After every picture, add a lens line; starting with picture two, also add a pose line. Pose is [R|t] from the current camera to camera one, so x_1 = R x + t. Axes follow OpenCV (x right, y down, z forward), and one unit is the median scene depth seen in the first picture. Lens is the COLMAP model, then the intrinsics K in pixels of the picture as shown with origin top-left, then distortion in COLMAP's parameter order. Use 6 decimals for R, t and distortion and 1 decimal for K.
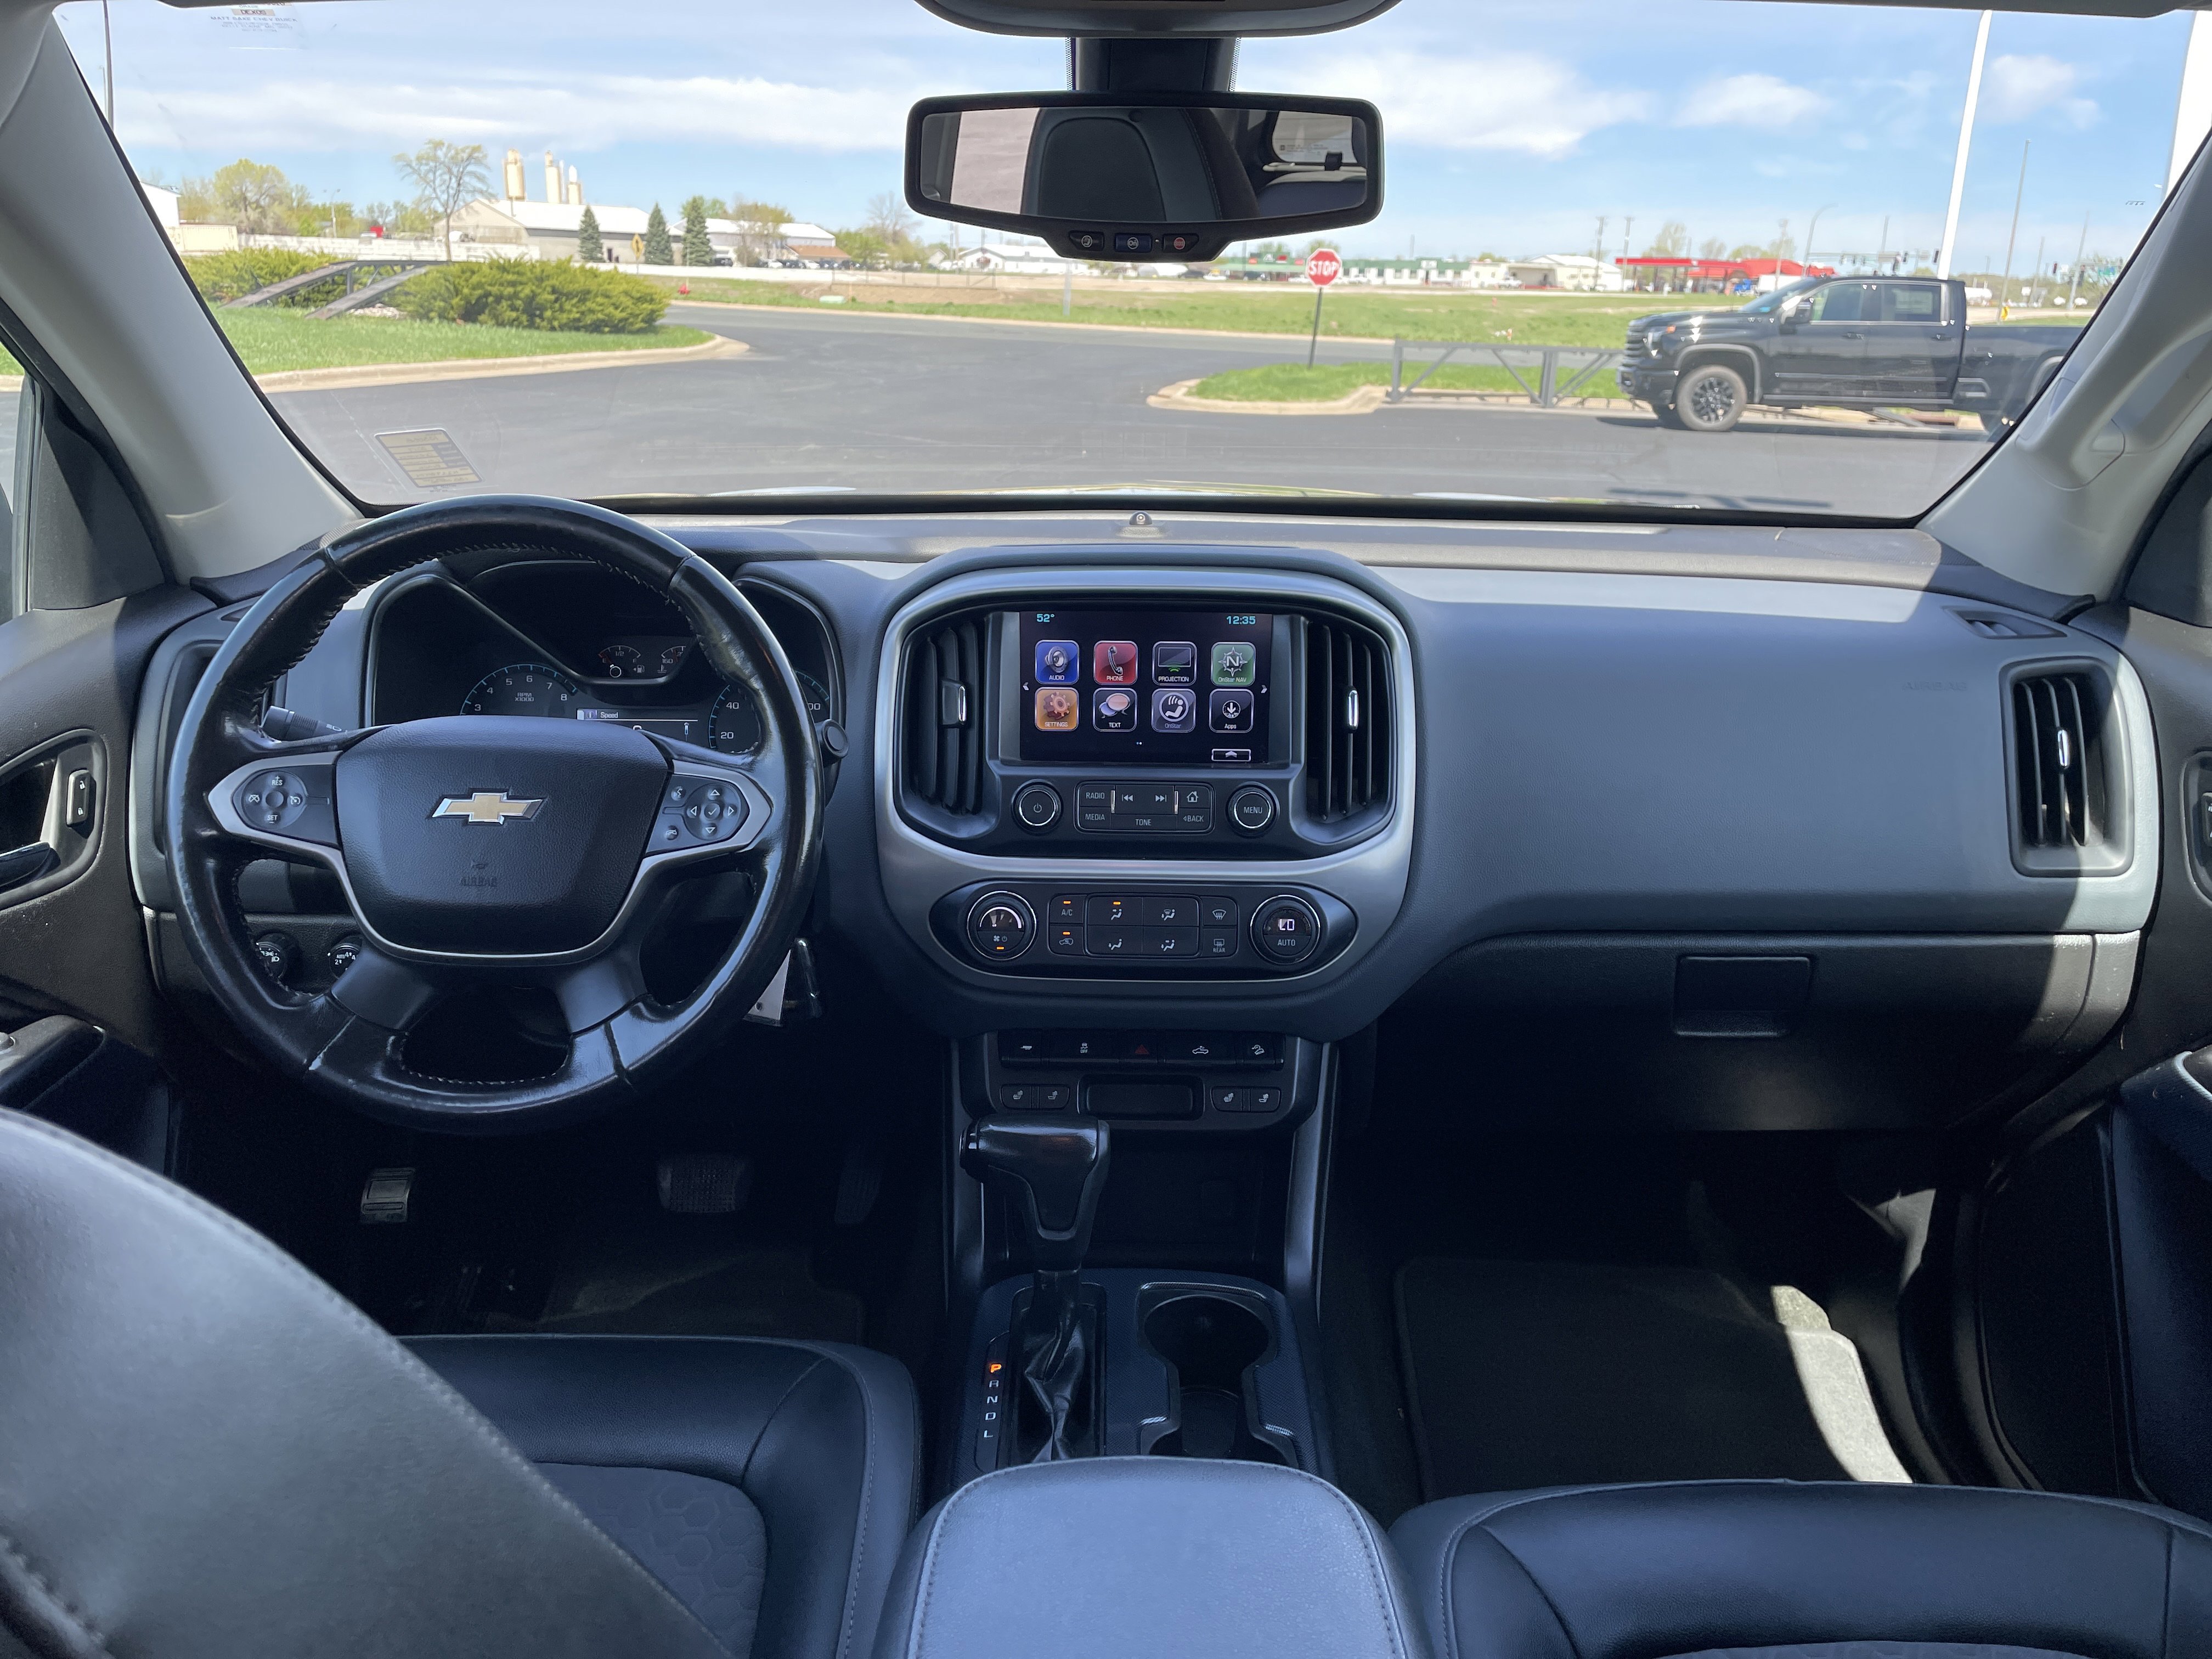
lens RADIAL K [[1707.2, 0, 1082.8], [0, 1707.2, 789.8], [0, 0, 1]] dist [0.103411, -0.138029]
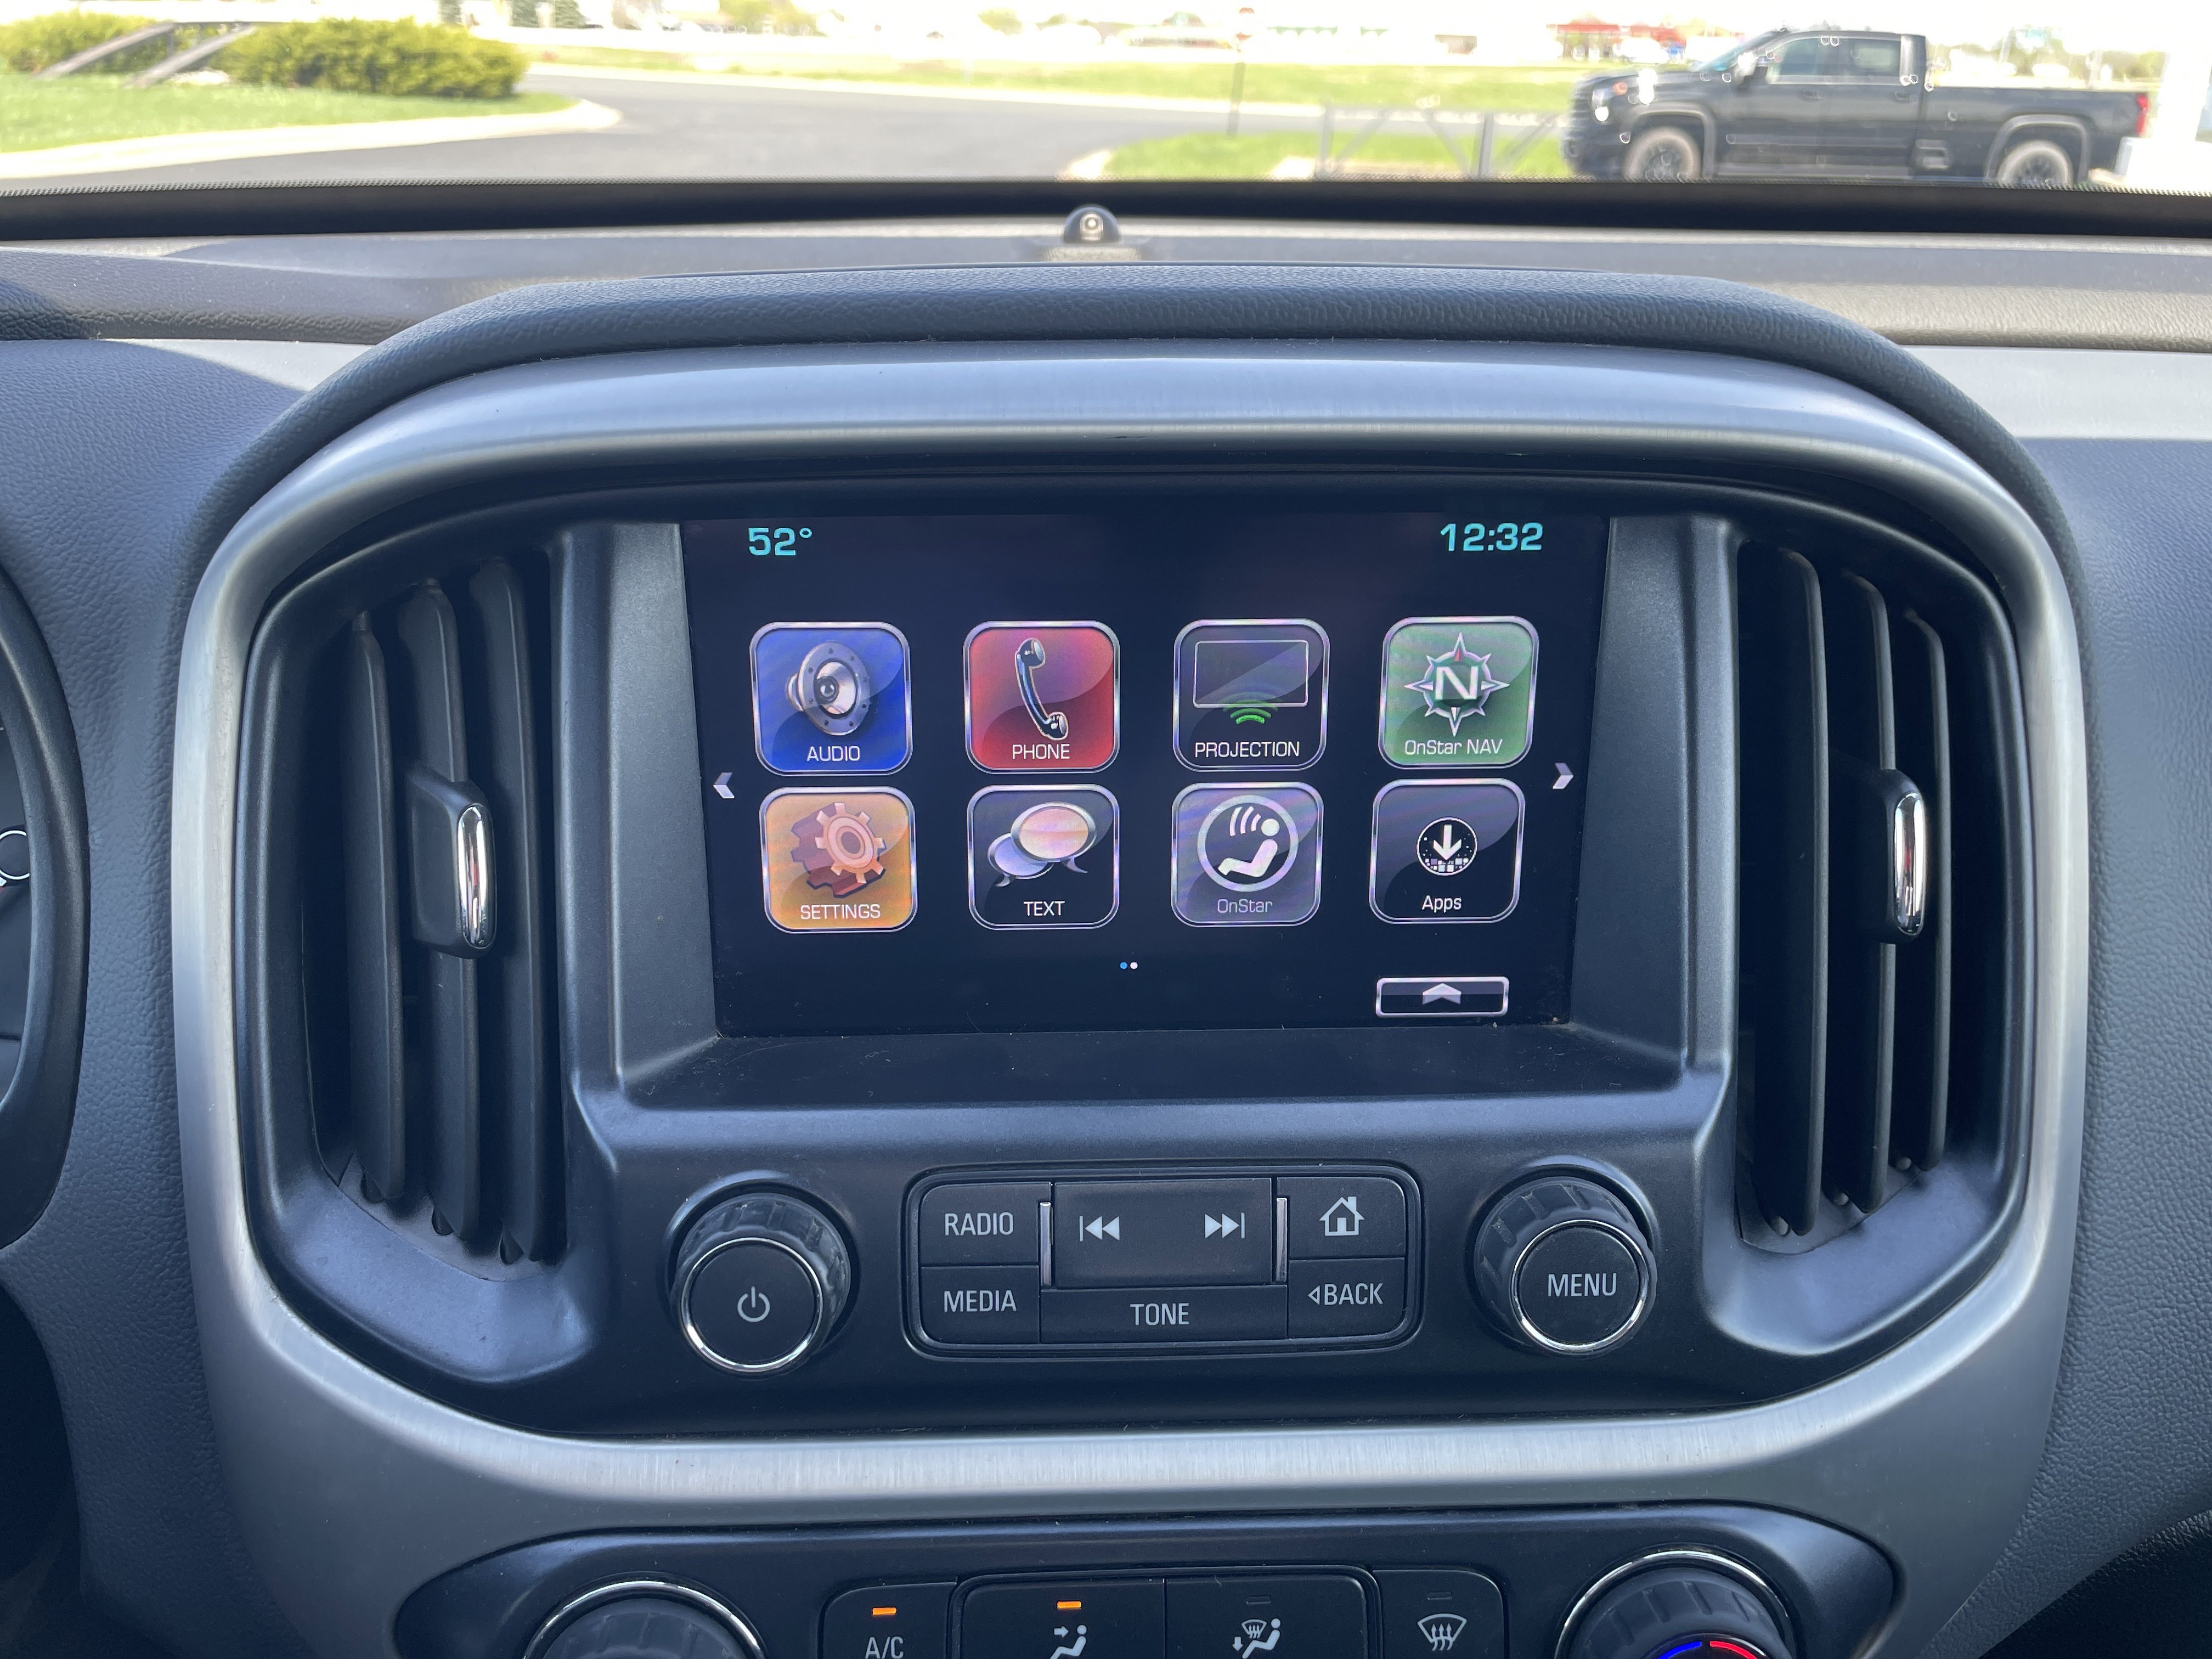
lens RADIAL K [[1708.5, 0, 1096.6], [0, 1708.5, 792.5], [0, 0, 1]] dist [0.098420, -0.128341]
pose [[0.998235, -0.024764, 0.053978, 0.012467], [0.018277, 0.992904, 0.117504, -0.091368], [-0.056505, -0.116310, 0.991604, 0.716444]]
